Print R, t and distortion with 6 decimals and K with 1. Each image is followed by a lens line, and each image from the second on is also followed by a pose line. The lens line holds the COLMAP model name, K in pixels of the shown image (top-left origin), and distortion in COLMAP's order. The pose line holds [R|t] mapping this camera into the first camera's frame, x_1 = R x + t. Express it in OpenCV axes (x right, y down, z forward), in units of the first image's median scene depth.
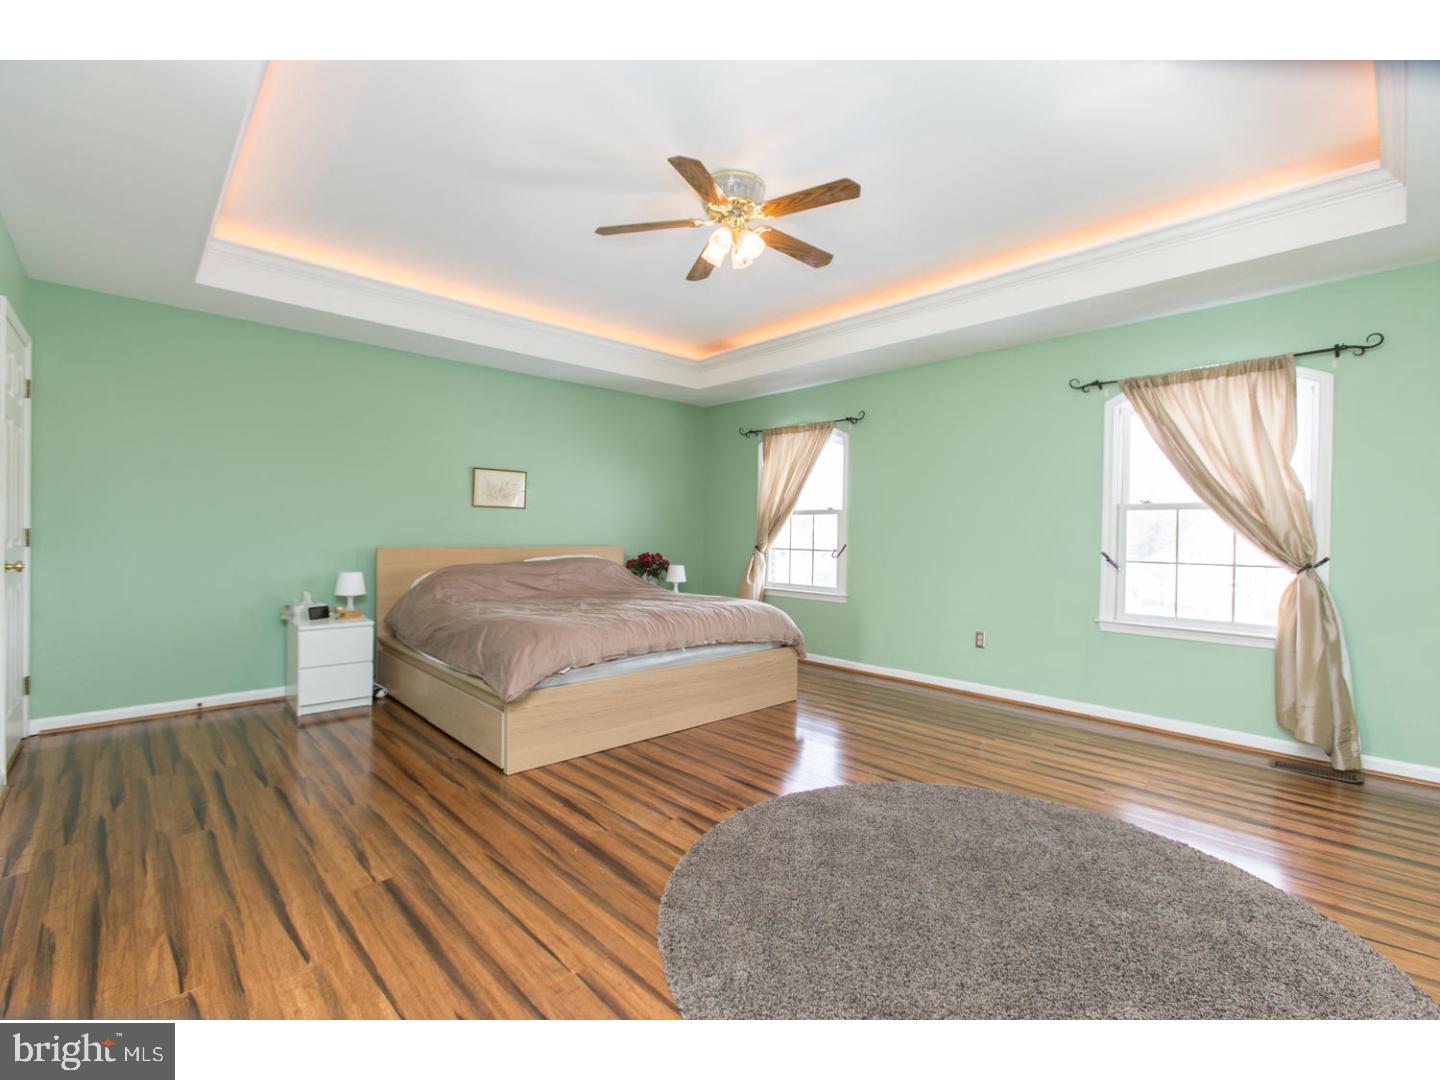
lens RADIAL K [[648.0, 0, 720.0], [0, 648.0, 540.0], [0, 0, 1]] dist [-0.002696, -0.000220]
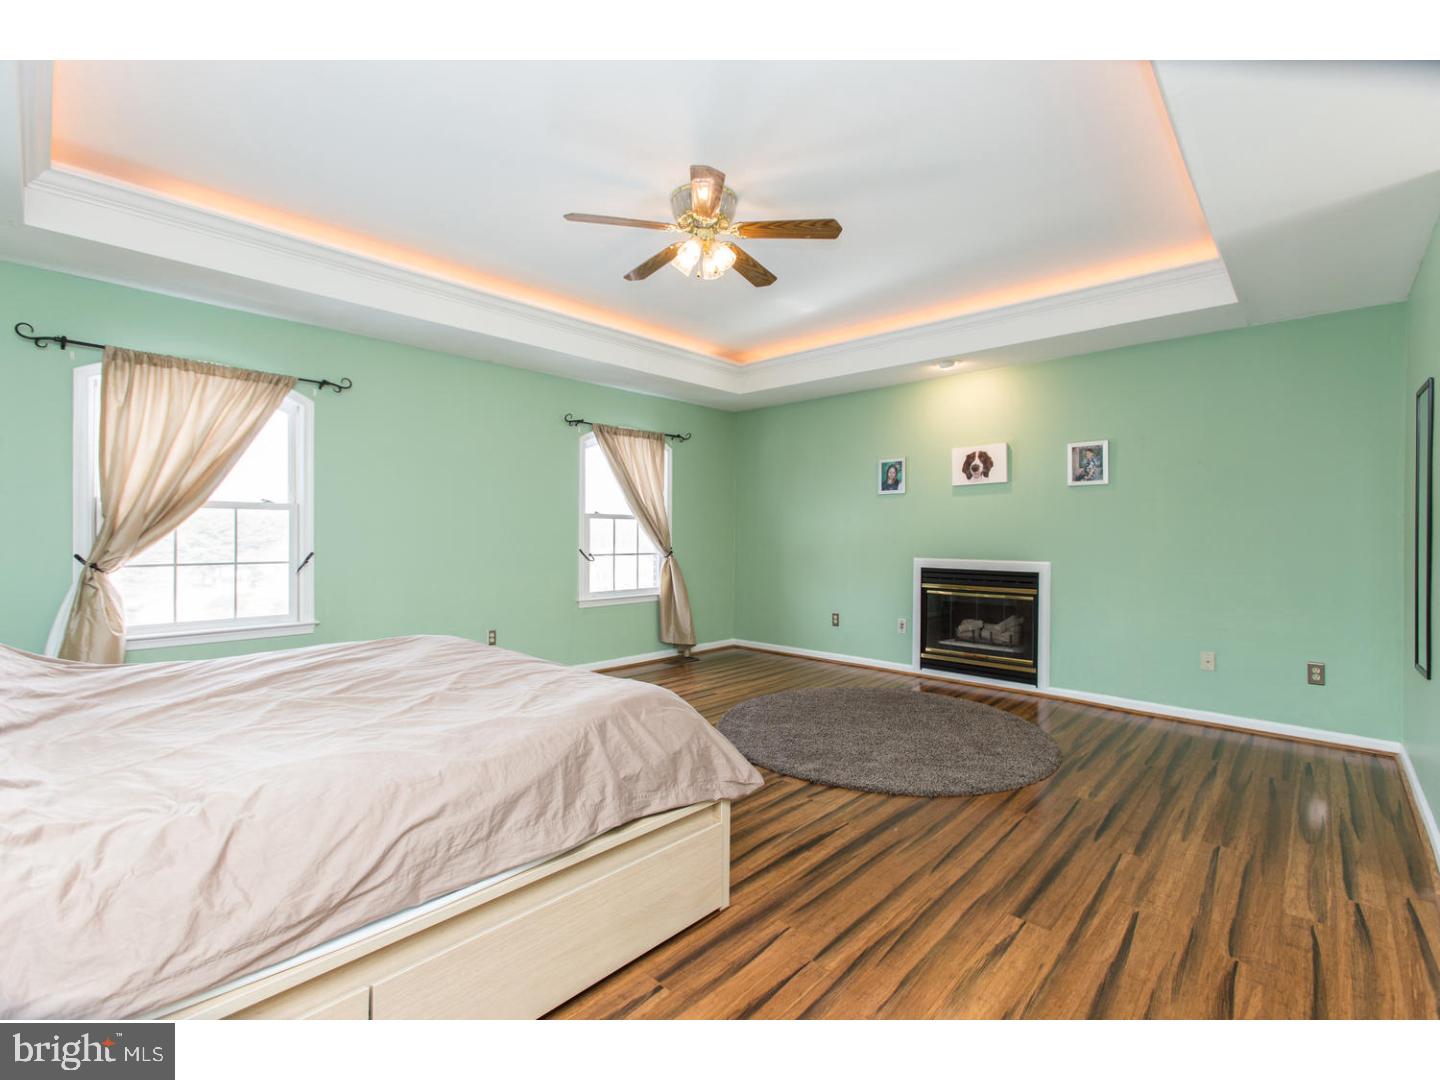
lens RADIAL K [[664.0, 0, 722.4], [0, 664.0, 511.9], [0, 0, 1]] dist [-0.023778, 0.001383]
pose [[-0.086487, 0.022974, 0.995988, -0.937593], [0.011963, 0.999686, -0.022021, -0.026886], [-0.996181, 0.010010, -0.086735, 0.980811]]
